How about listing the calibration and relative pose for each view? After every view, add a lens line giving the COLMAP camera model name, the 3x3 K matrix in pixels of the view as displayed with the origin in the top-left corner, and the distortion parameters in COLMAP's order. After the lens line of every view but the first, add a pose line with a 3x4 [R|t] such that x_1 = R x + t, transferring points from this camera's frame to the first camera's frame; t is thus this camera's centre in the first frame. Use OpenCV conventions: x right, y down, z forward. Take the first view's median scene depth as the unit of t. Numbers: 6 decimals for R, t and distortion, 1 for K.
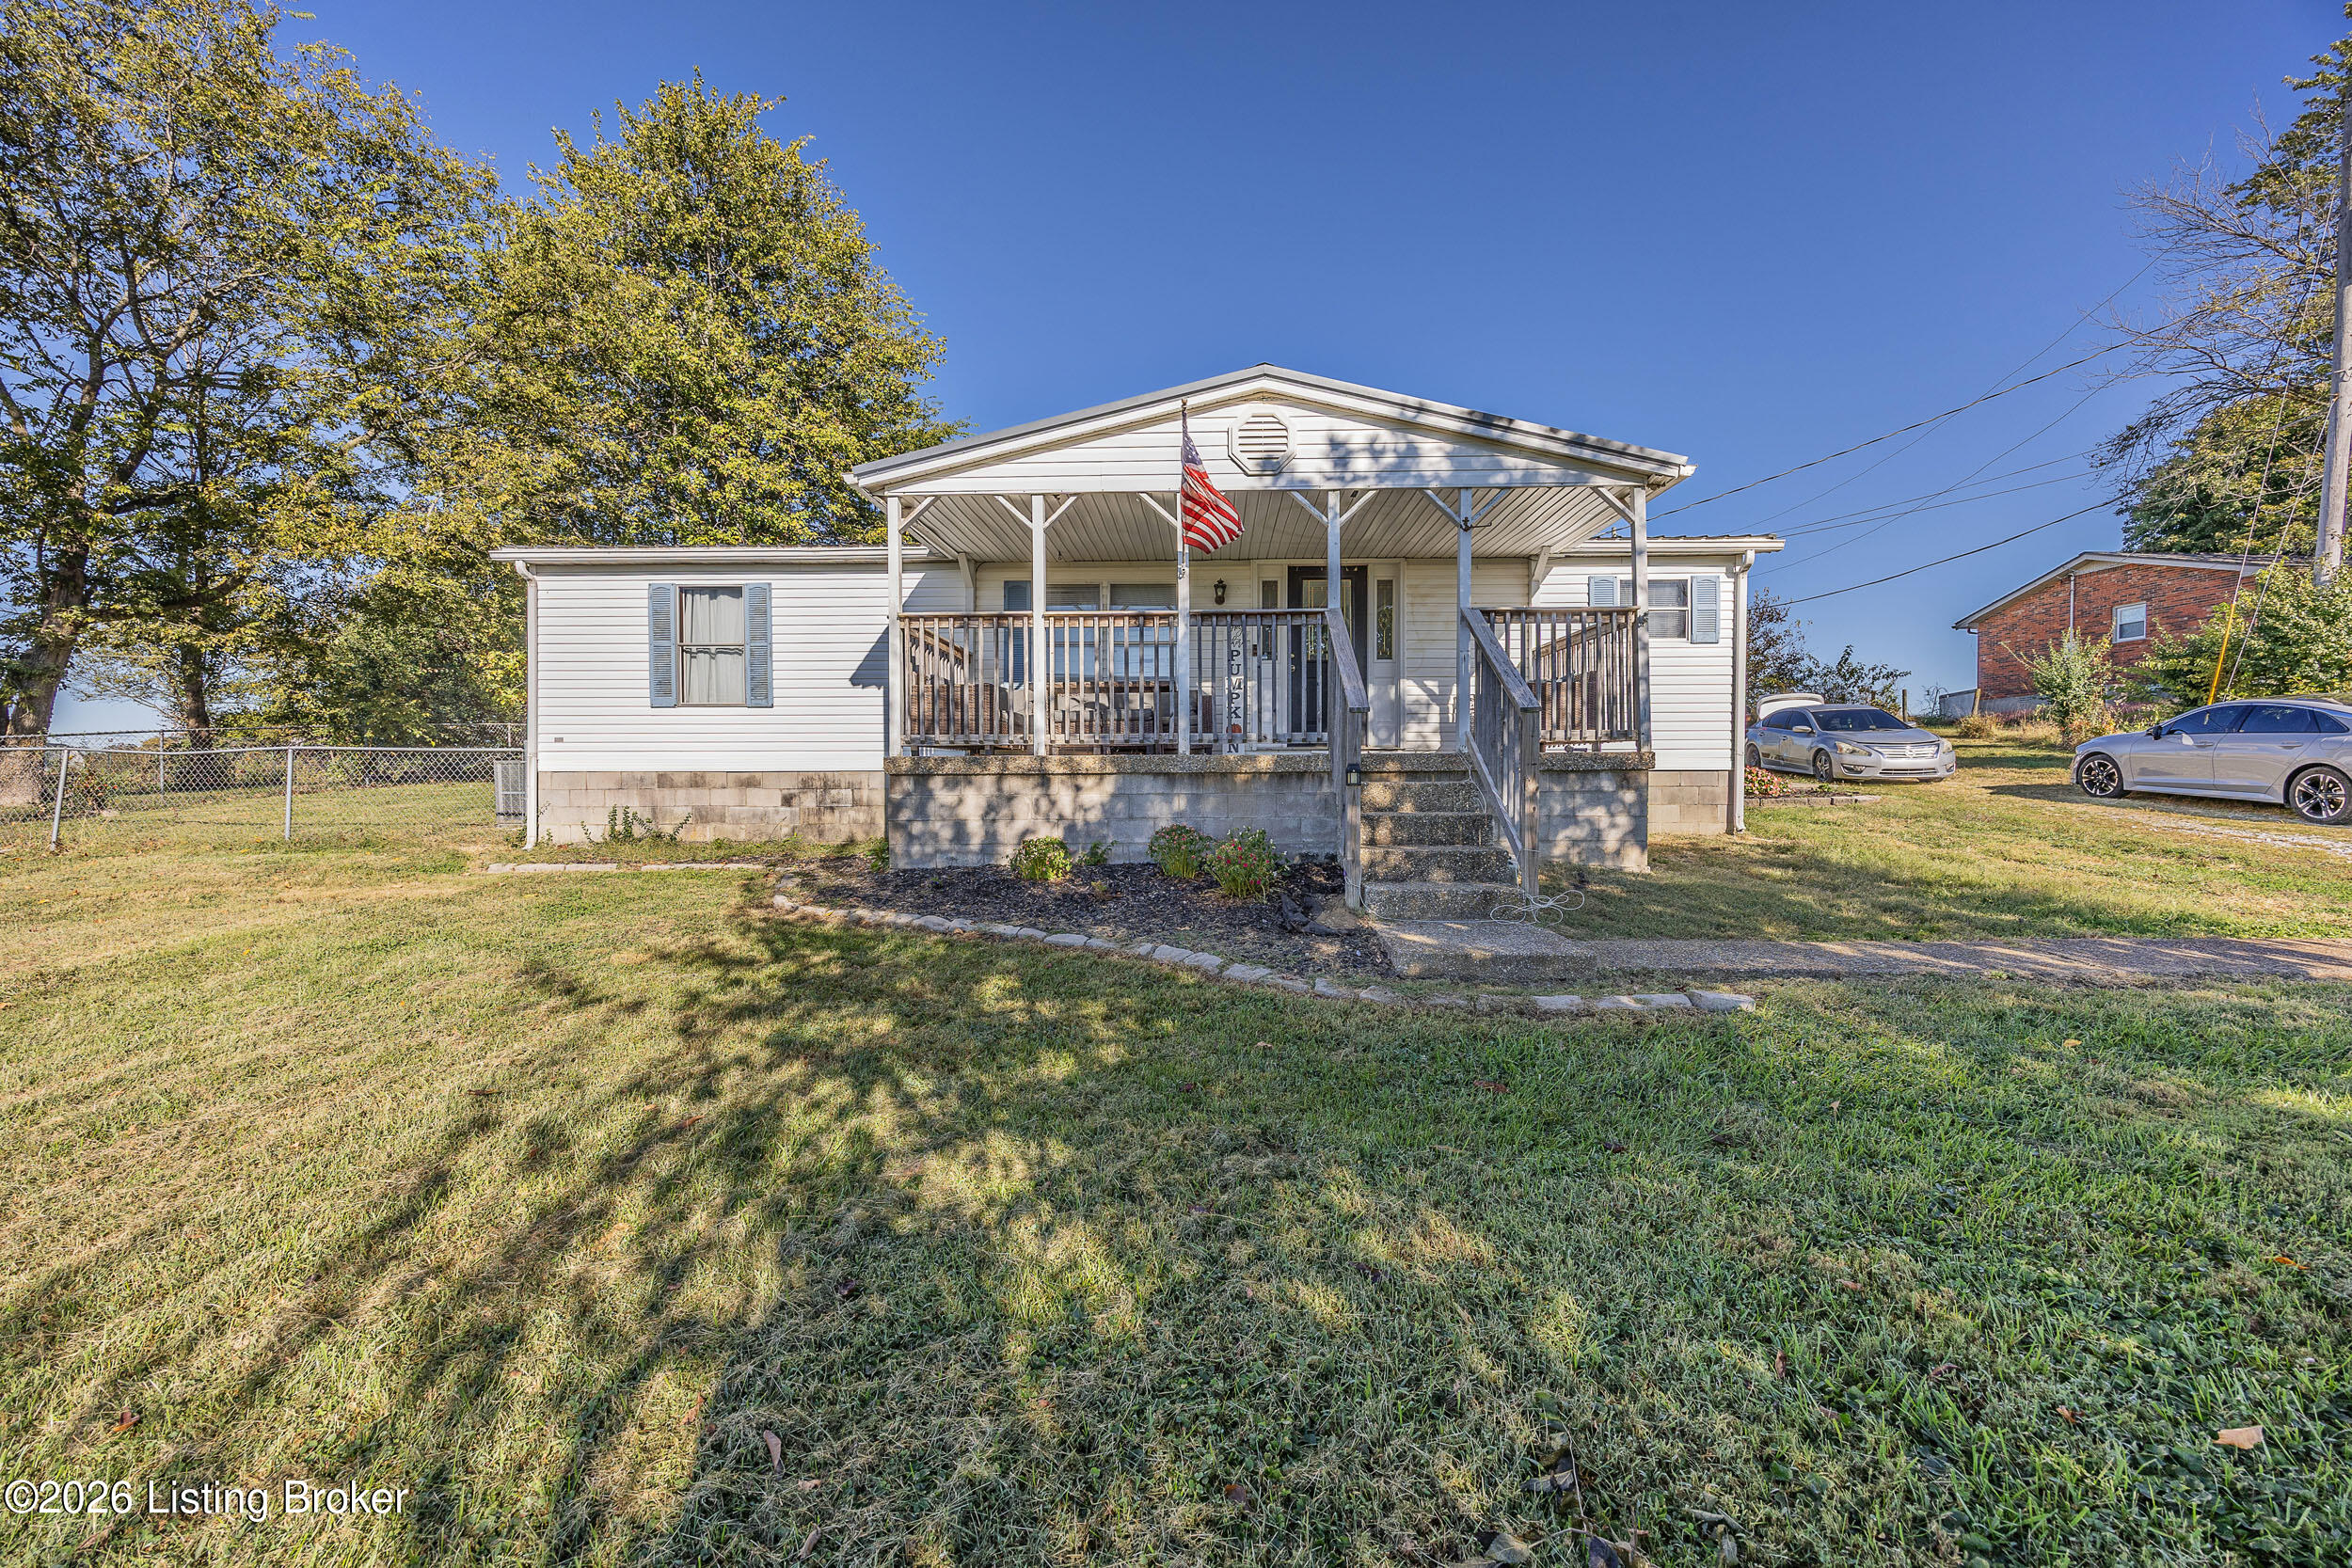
lens RADIAL K [[930.2, 0, 1135.3], [0, 930.2, 766.7], [0, 0, 1]] dist [-0.002417, -0.000080]
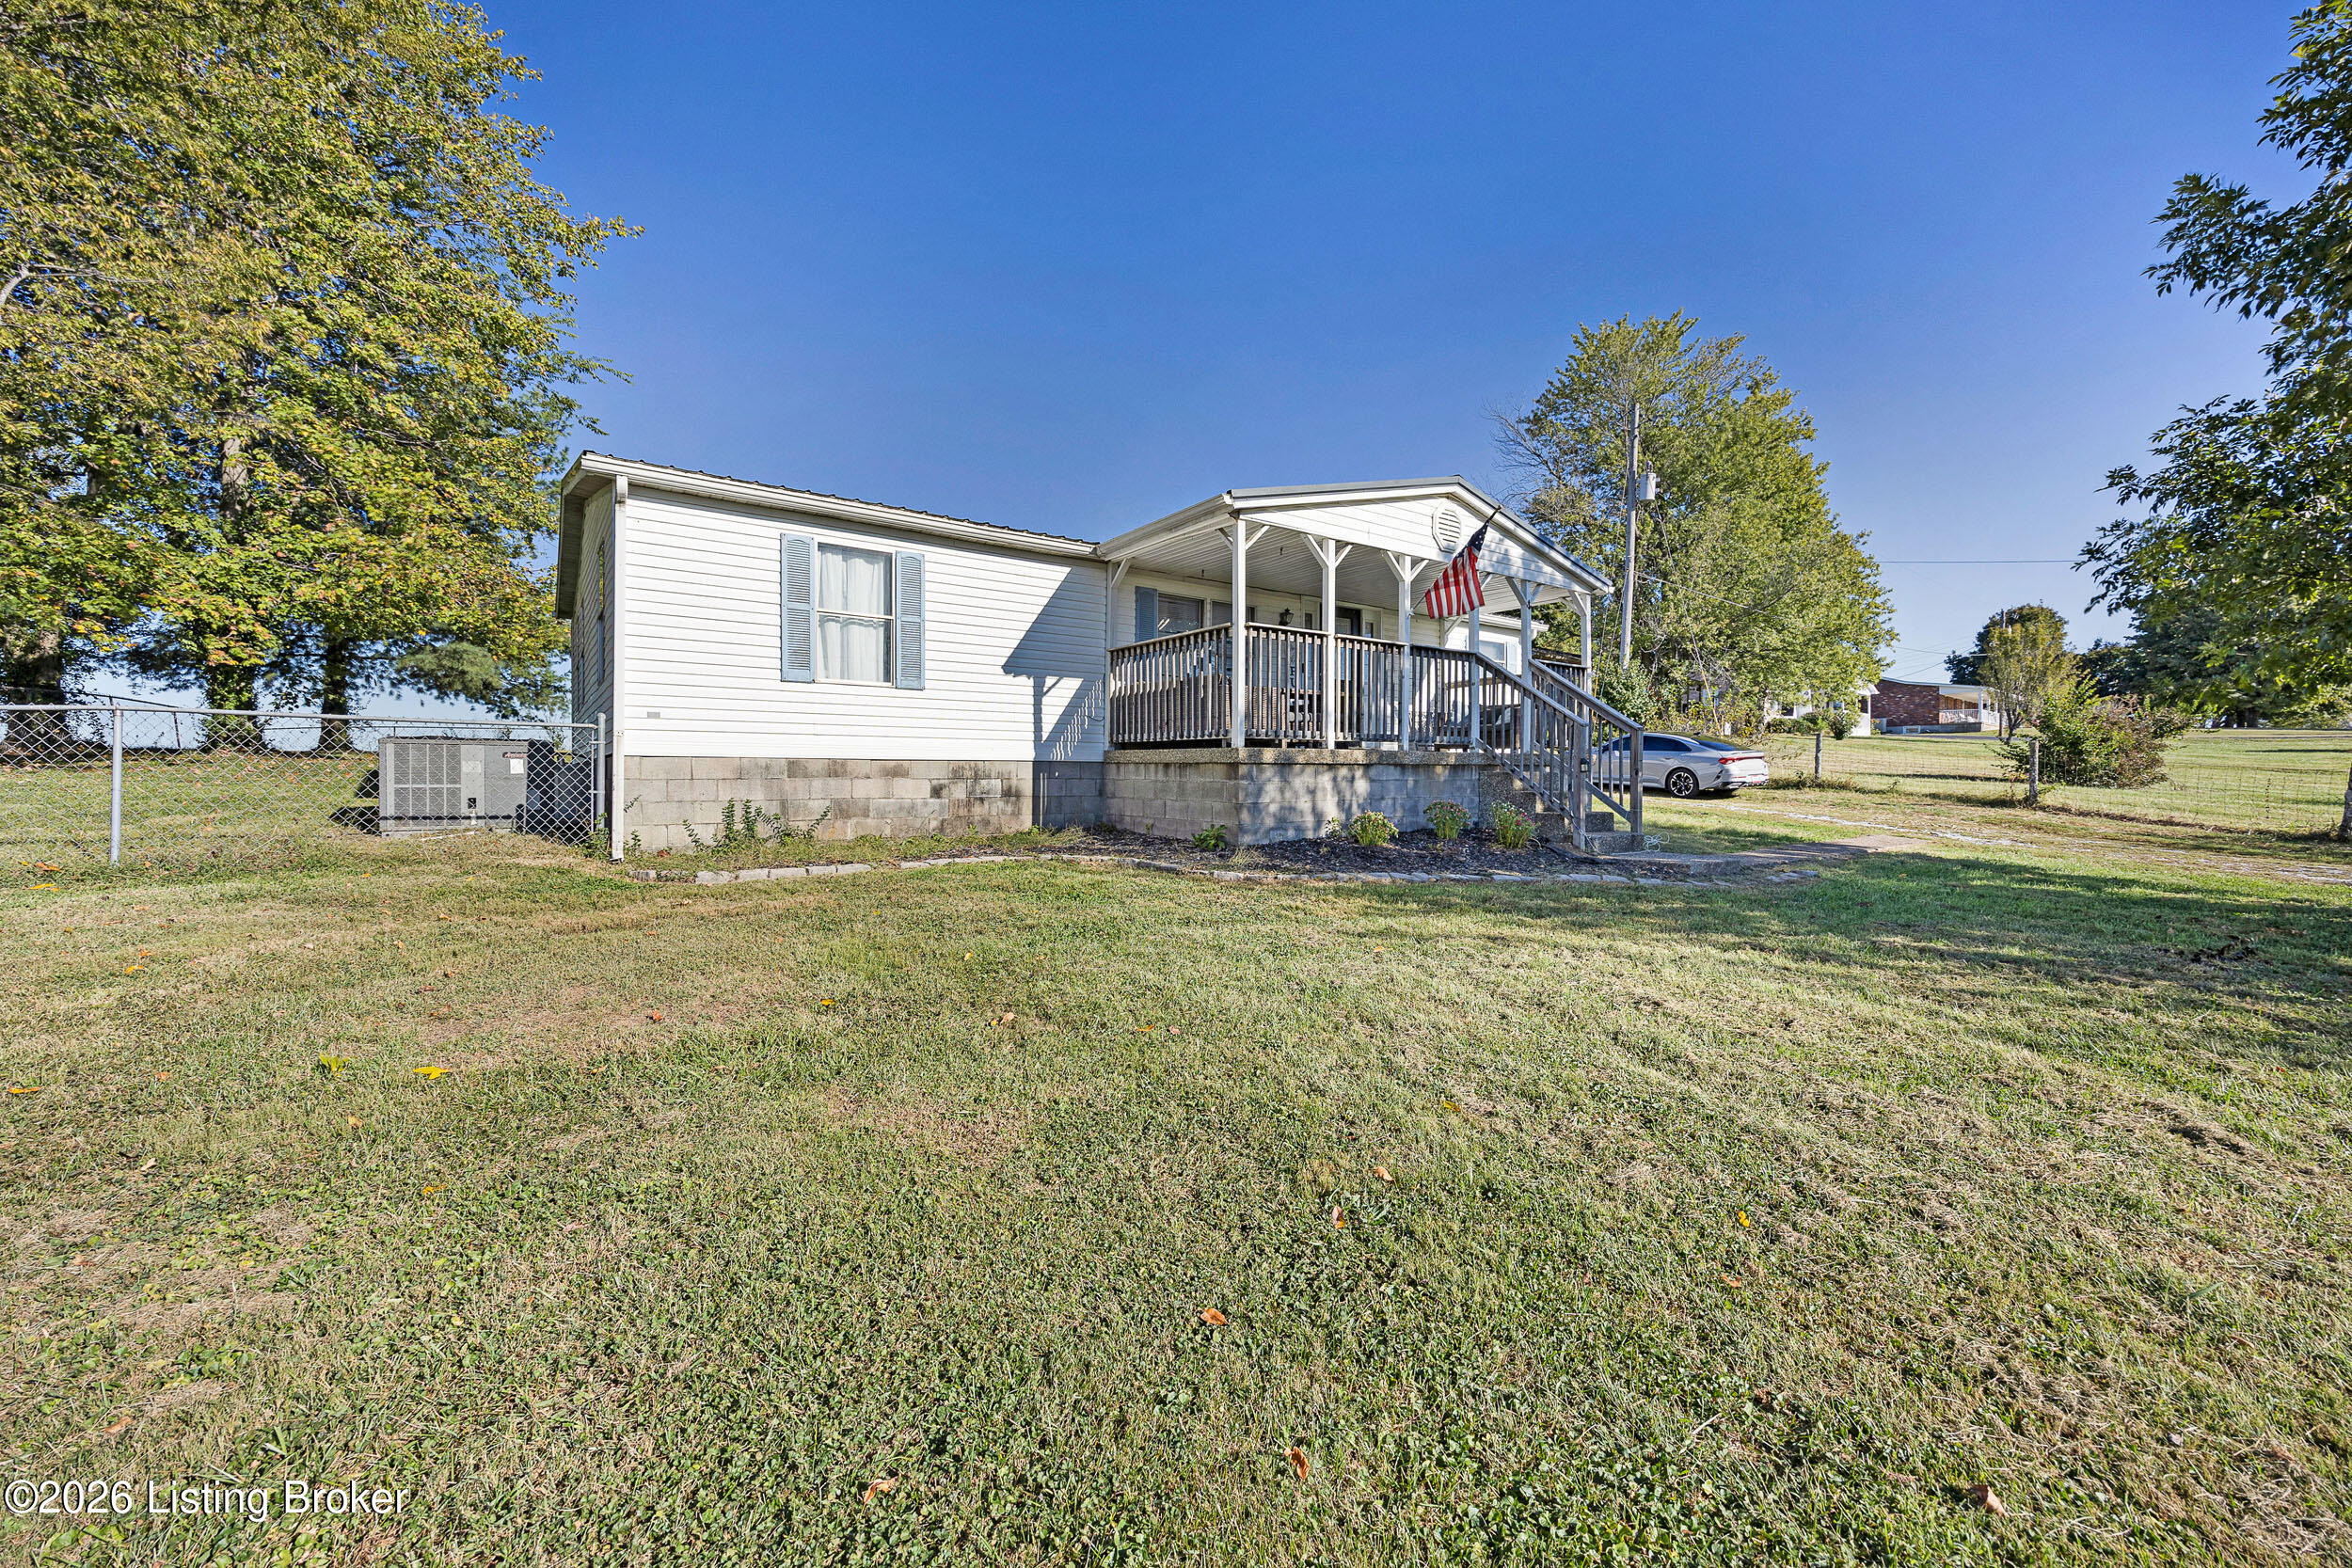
lens RADIAL K [[969.5, 0, 1186.1], [0, 969.5, 785.8], [0, 0, 1]] dist [-0.001805, -0.000383]
pose [[0.763451, -0.002780, 0.645860, -0.811382], [-0.008203, 0.999868, 0.014001, 0.014996], [-0.645813, -0.015987, 0.763328, 0.100021]]
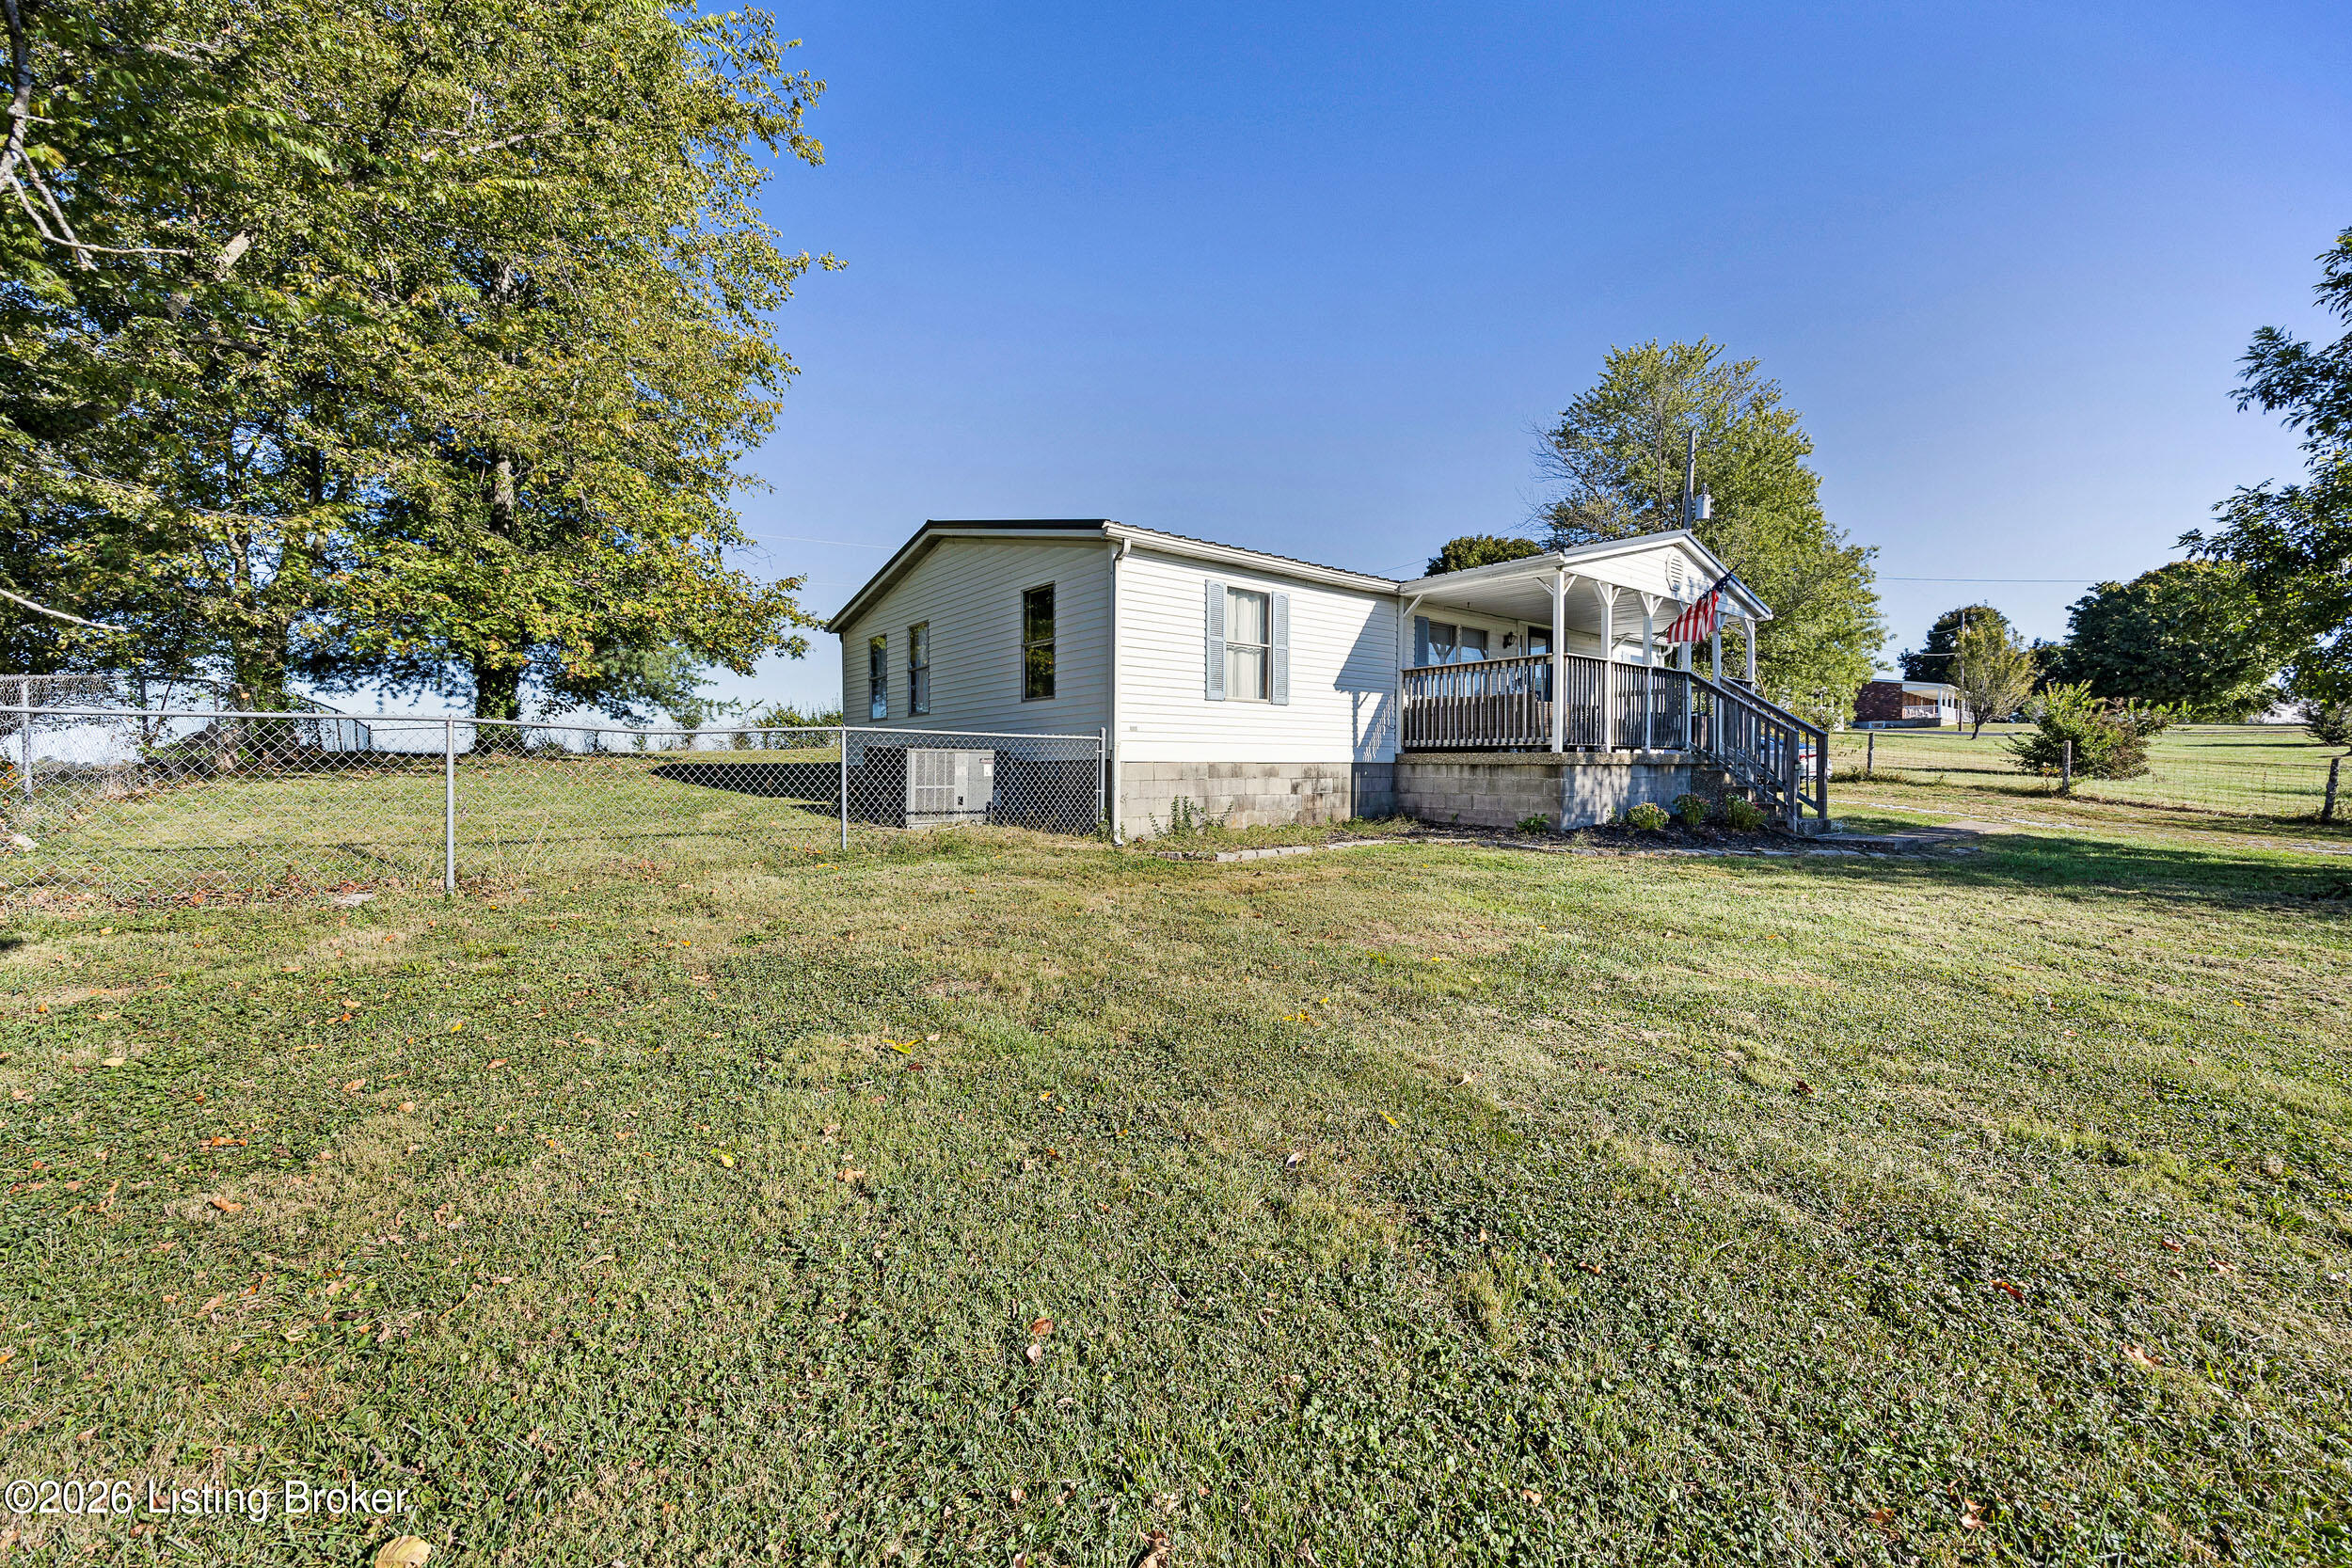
lens RADIAL K [[1016.0, 0, 1184.0], [0, 1016.0, 778.6], [0, 0, 1]] dist [-0.003486, 0.000560]
pose [[0.717022, -0.004249, 0.697037, -1.331789], [-0.003876, 0.999942, 0.010083, 0.012380], [-0.697039, -0.009931, 0.716964, 0.211020]]
